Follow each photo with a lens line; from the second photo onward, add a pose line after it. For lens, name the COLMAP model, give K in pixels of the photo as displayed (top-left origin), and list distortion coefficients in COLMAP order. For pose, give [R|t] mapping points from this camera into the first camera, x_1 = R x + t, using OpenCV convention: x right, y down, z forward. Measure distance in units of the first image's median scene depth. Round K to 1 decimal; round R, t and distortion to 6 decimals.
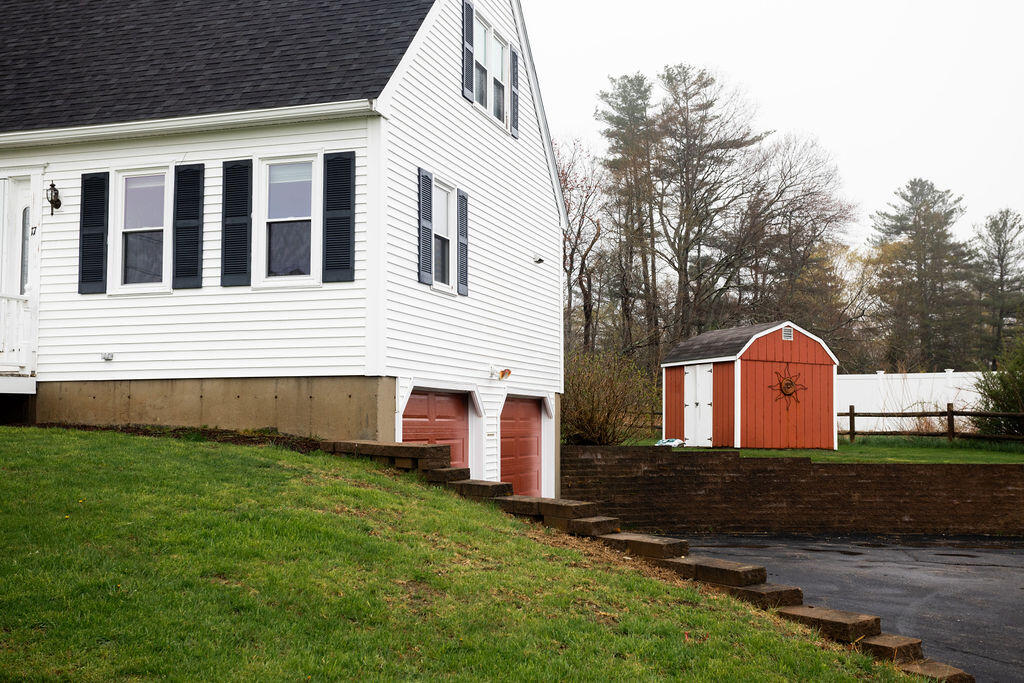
lens RADIAL K [[1162.1, 0, 512.0], [0, 1162.1, 341.5], [0, 0, 1]] dist [0.008410, 0.007567]
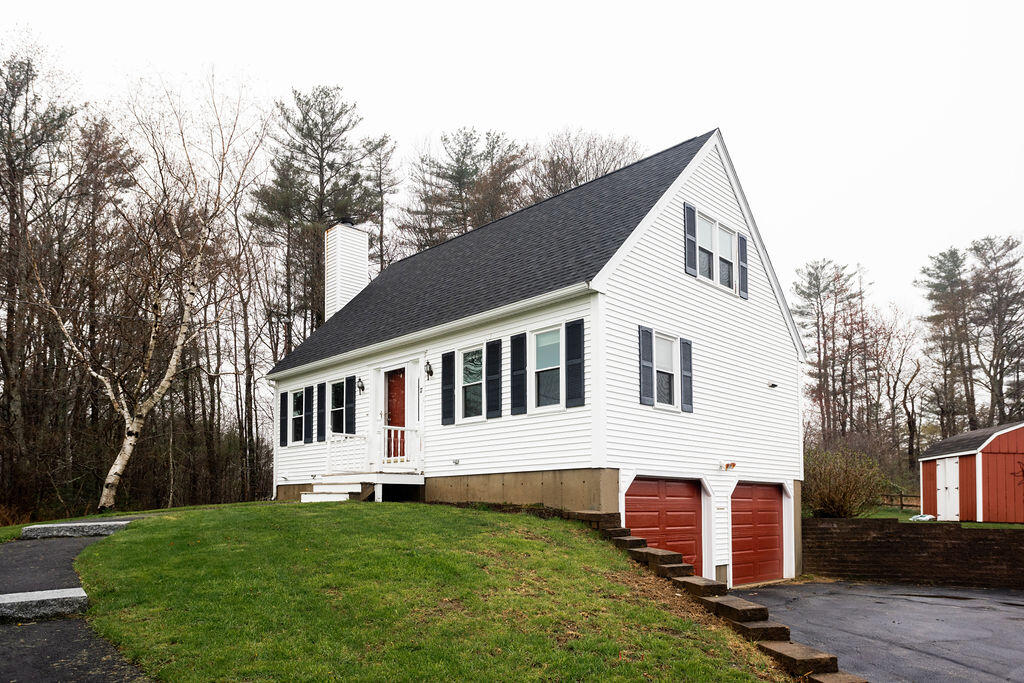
lens RADIAL K [[701.5, 0, 510.6], [0, 701.5, 485.5], [0, 0, 1]] dist [0.001892, -0.004162]
pose [[0.880251, -0.018602, -0.474144, 0.175121], [0.035811, 0.998986, 0.027290, 0.019814], [0.473156, -0.041002, 0.880024, 0.126515]]
